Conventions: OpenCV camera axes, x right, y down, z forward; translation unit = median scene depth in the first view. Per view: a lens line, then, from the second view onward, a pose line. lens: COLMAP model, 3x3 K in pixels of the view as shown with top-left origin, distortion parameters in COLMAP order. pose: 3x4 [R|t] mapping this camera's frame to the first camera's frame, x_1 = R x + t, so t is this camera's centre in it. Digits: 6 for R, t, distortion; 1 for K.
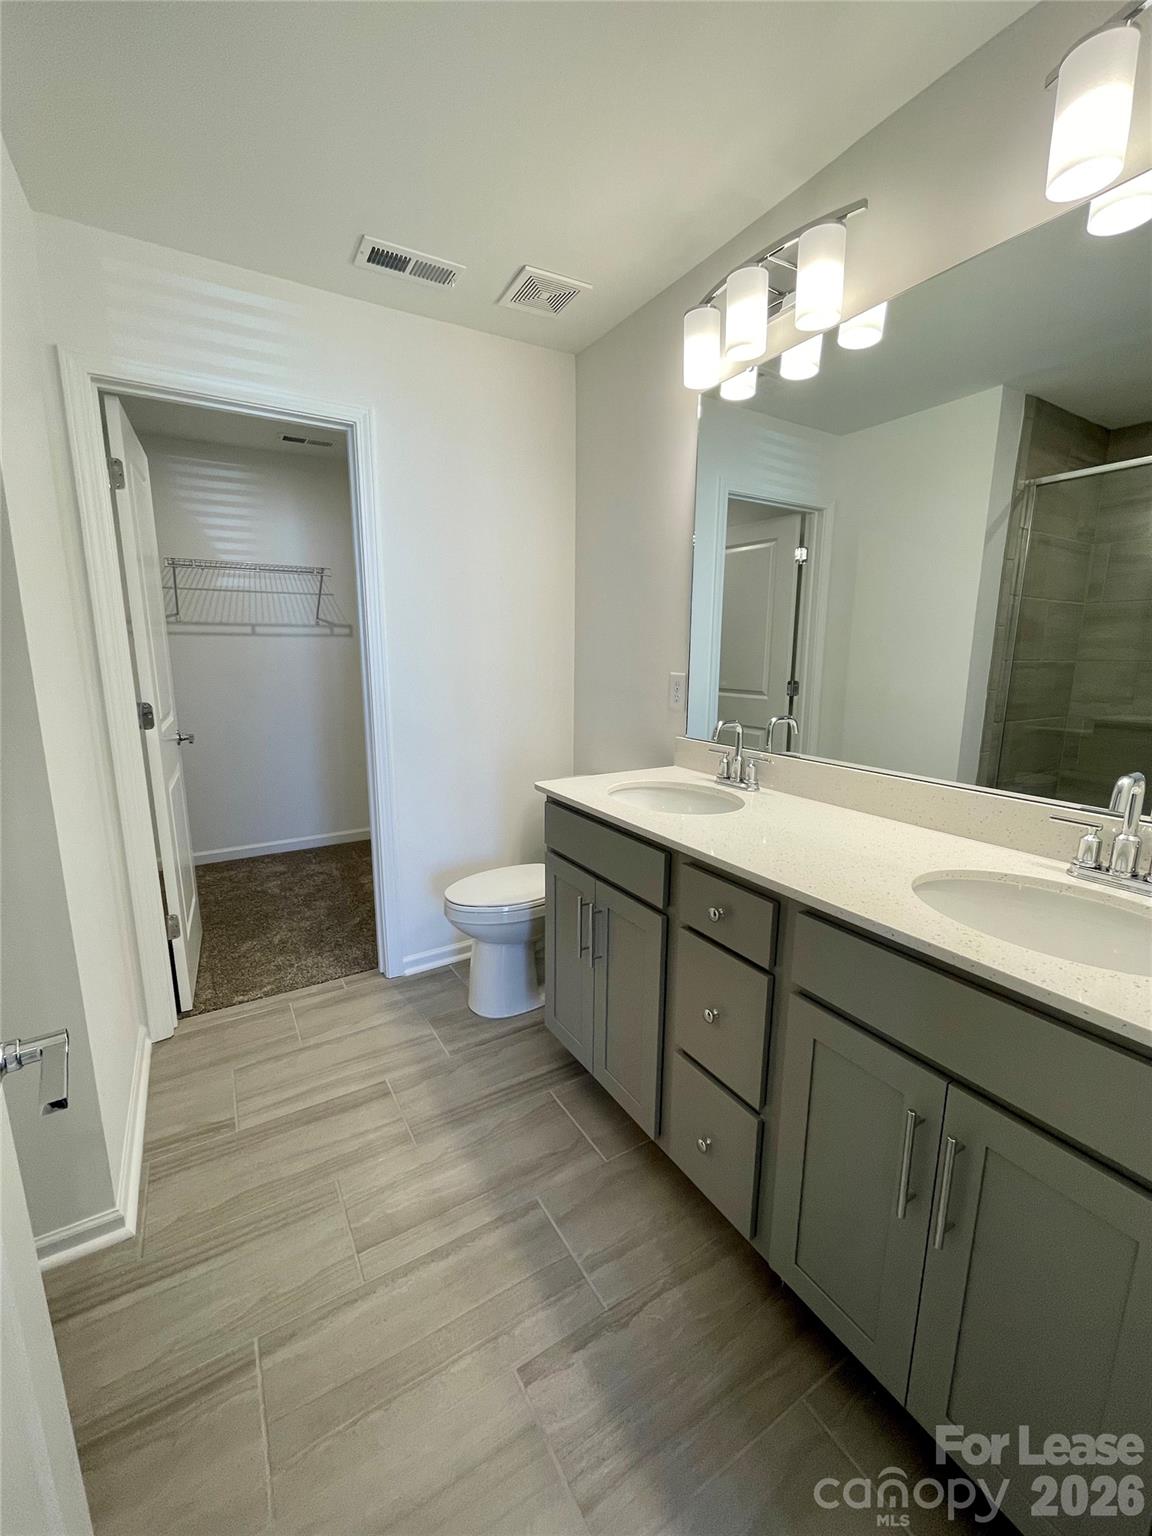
lens RADIAL K [[625.7, 0, 577.1], [0, 625.7, 767.2], [0, 0, 1]] dist [0.000304, -0.000221]
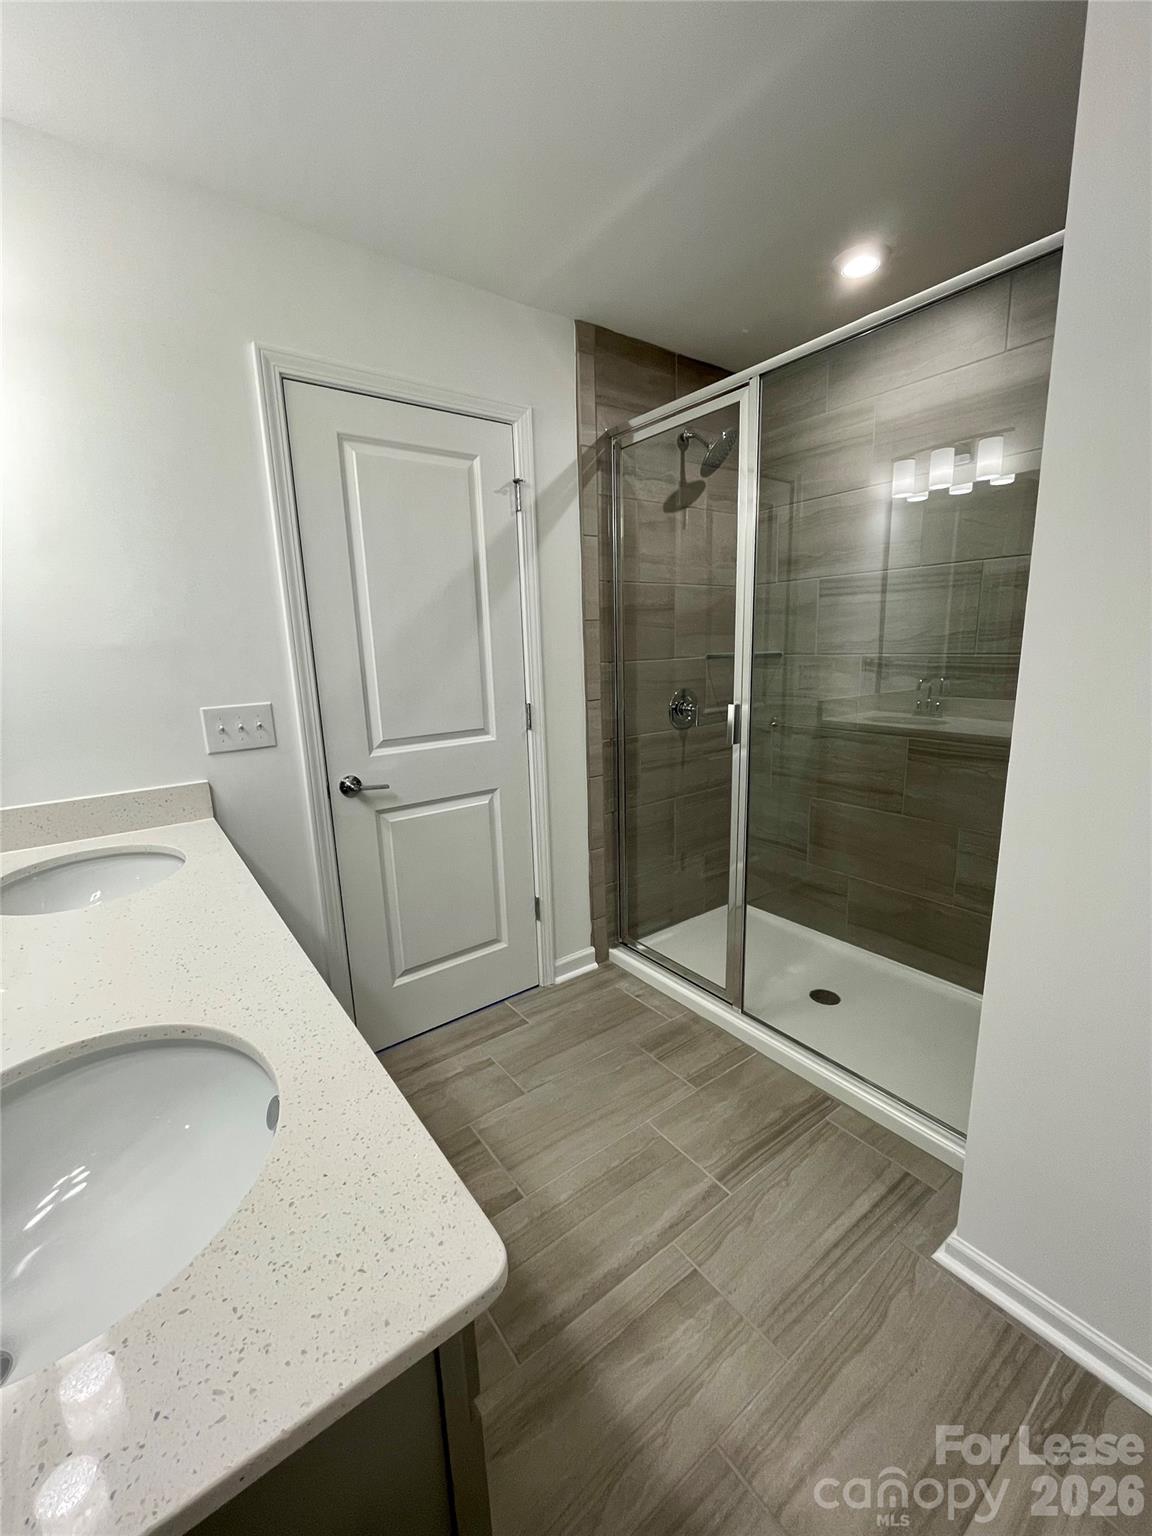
lens RADIAL K [[625.7, 0, 573.7], [0, 625.7, 769.5], [0, 0, 1]] dist [0.000304, -0.000221]
pose [[-0.995067, 0.042883, -0.089458, -0.097615], [0.005771, 0.925240, 0.379339, -0.315125], [0.099037, 0.376951, -0.920923, 1.515003]]
